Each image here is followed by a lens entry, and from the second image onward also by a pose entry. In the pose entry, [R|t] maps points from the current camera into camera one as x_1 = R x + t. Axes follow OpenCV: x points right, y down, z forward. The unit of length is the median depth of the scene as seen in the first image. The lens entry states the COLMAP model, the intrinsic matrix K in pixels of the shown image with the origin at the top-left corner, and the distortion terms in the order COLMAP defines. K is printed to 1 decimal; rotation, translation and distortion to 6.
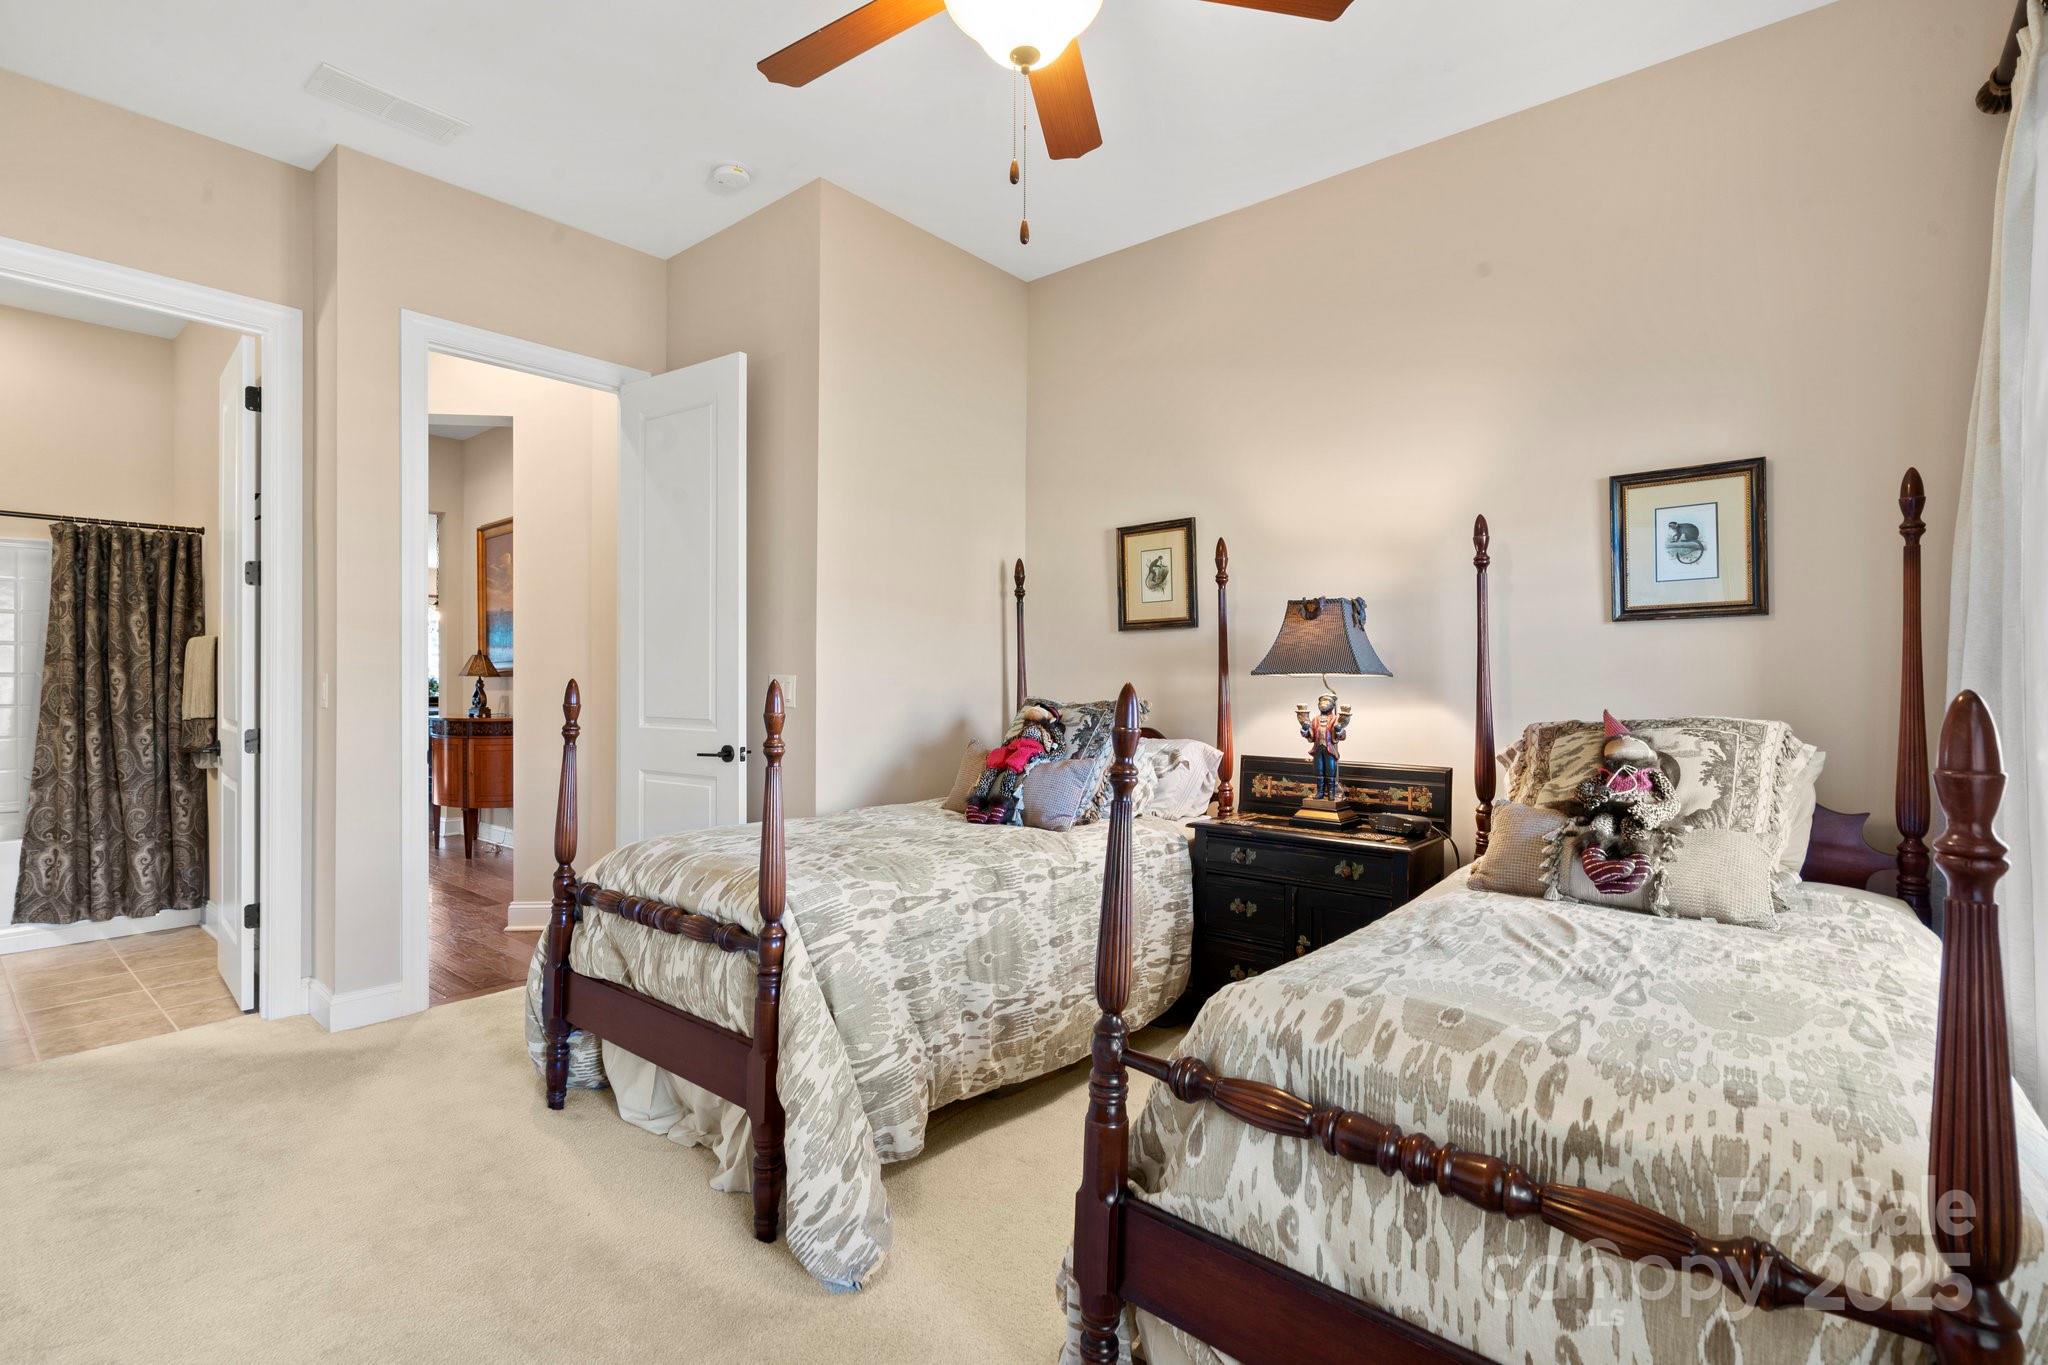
lens RADIAL K [[946.5, 0, 1019.4], [0, 946.5, 672.7], [0, 0, 1]] dist [-0.000436, 0.000499]
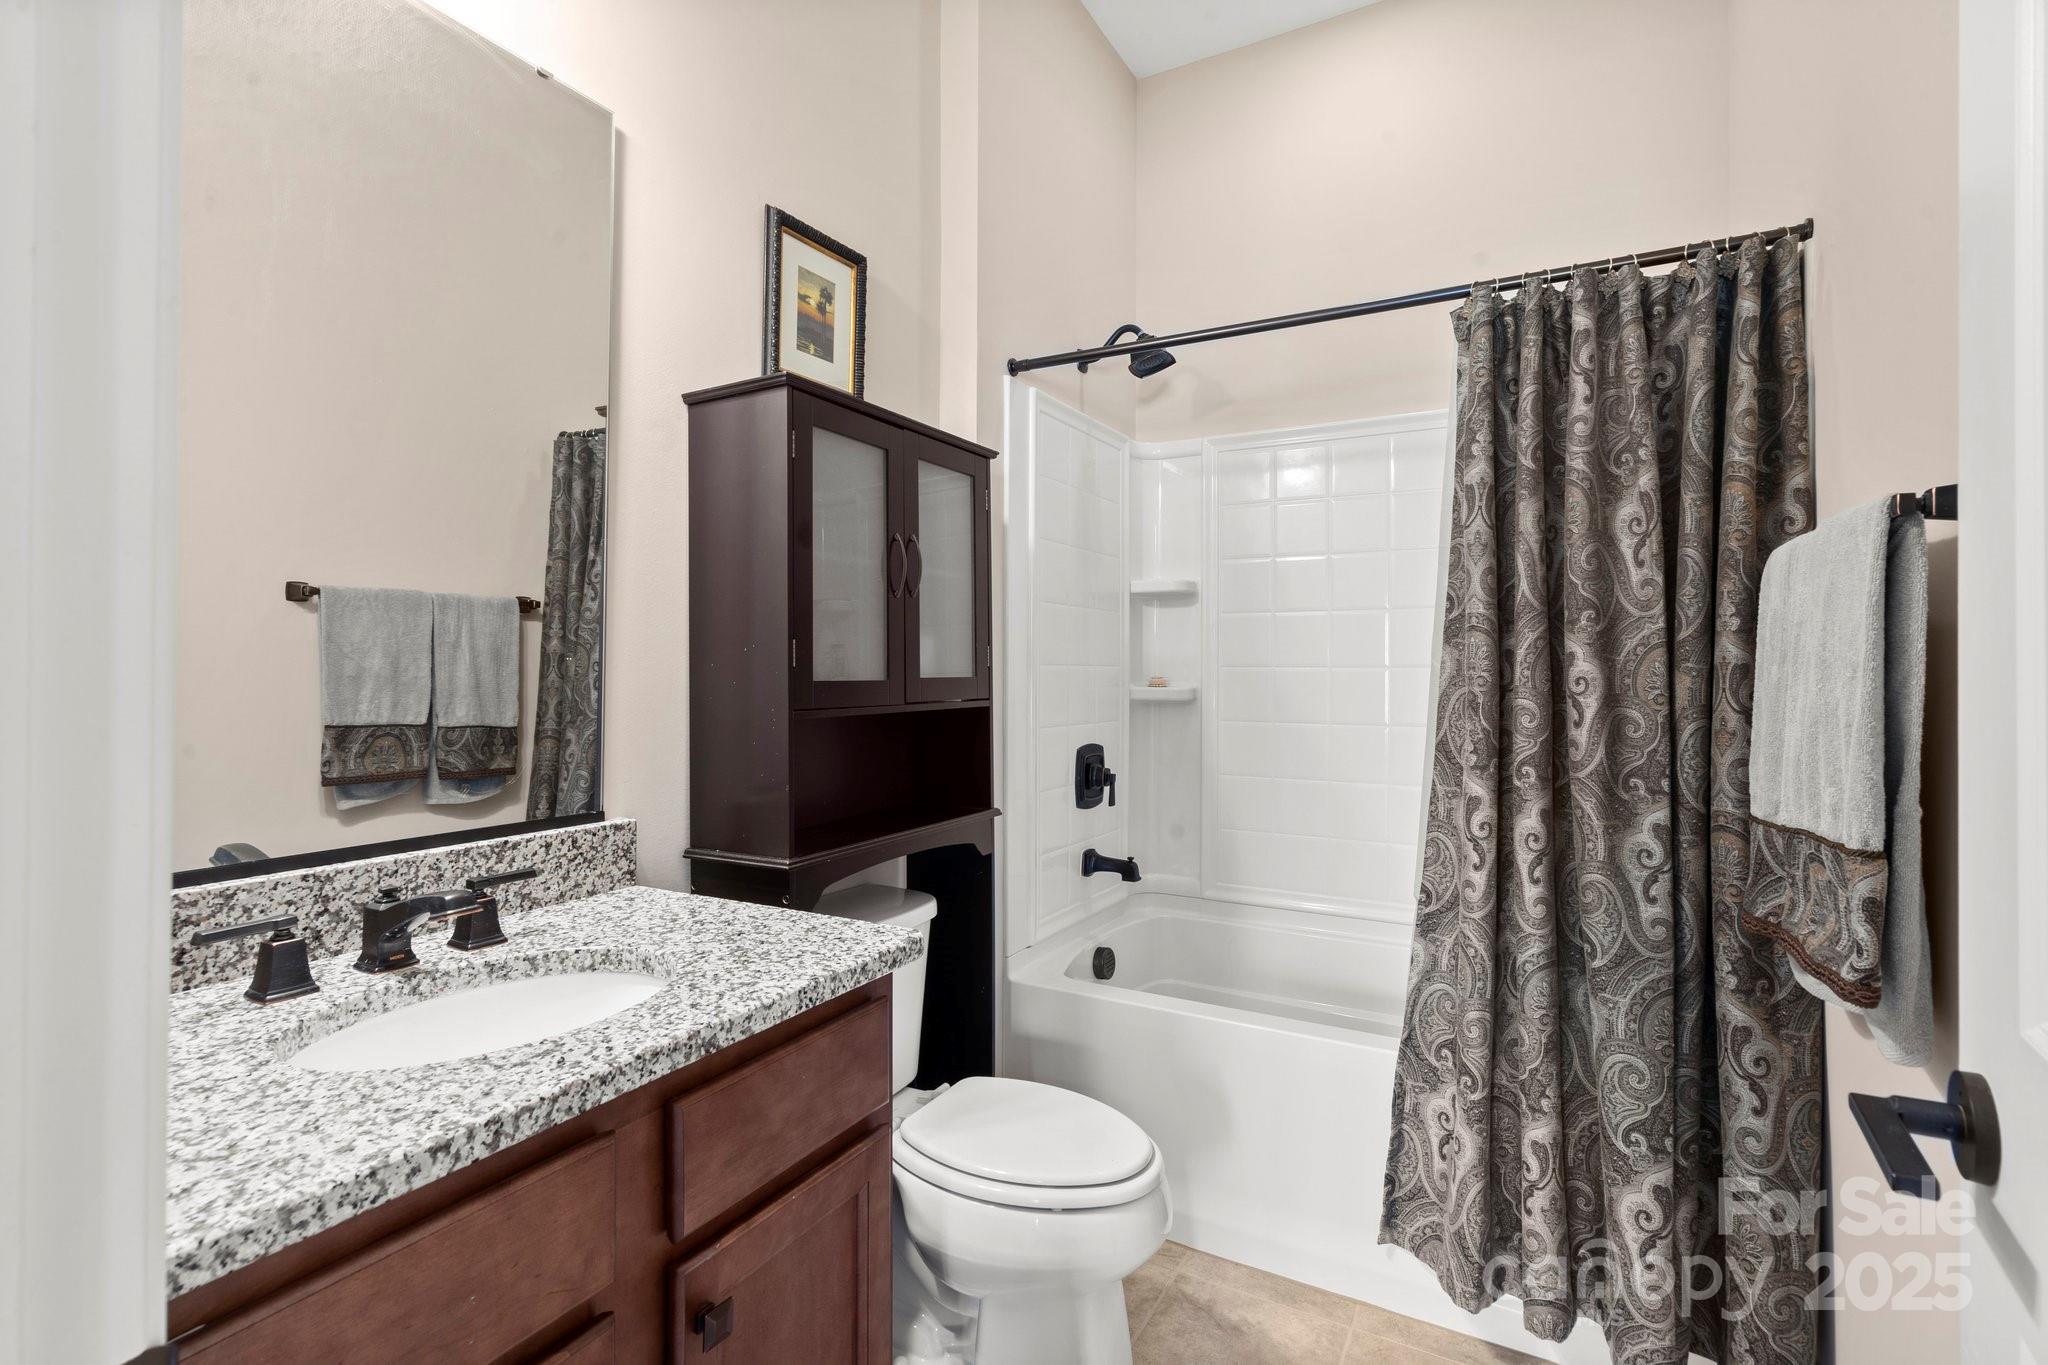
lens RADIAL K [[946.5, 0, 1019.4], [0, 946.5, 672.7], [0, 0, 1]] dist [-0.000436, 0.000499]
pose [[0.189658, -0.000204, -0.981850, -0.629358], [0.001694, 0.999999, 0.000120, 0.003861], [0.981849, -0.001686, 0.189658, 0.710649]]
